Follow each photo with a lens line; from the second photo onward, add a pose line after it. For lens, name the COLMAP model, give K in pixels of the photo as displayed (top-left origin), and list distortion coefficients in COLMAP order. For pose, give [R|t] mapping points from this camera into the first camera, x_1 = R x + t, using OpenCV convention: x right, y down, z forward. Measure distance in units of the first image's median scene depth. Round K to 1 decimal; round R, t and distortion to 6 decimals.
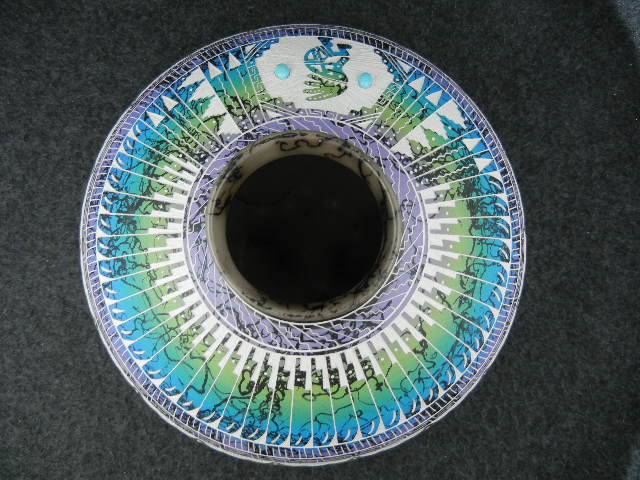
lens RADIAL K [[552.9, 0, 320.0], [0, 552.9, 240.0], [0, 0, 1]] dist [-0.014527, -0.012531]
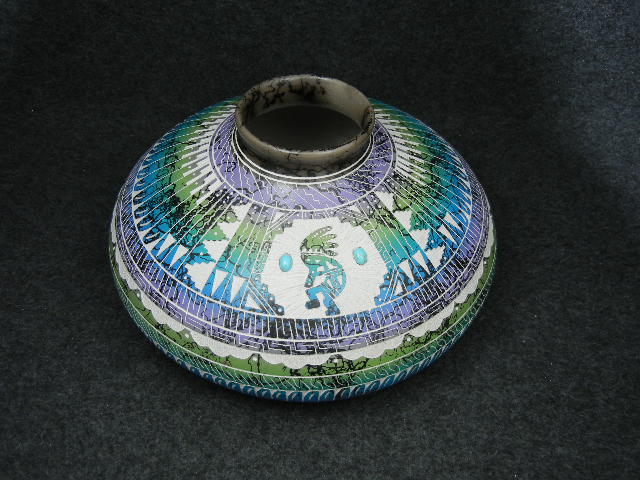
lens RADIAL K [[741.1, 0, 320.0], [0, 741.1, 240.0], [0, 0, 1]] dist [0.006179, 0.000264]
pose [[-0.964144, 0.159665, -0.211977, 0.339943], [-0.264053, -0.656963, 0.706170, -1.393741], [-0.026510, 0.736822, 0.675566, -0.035603]]
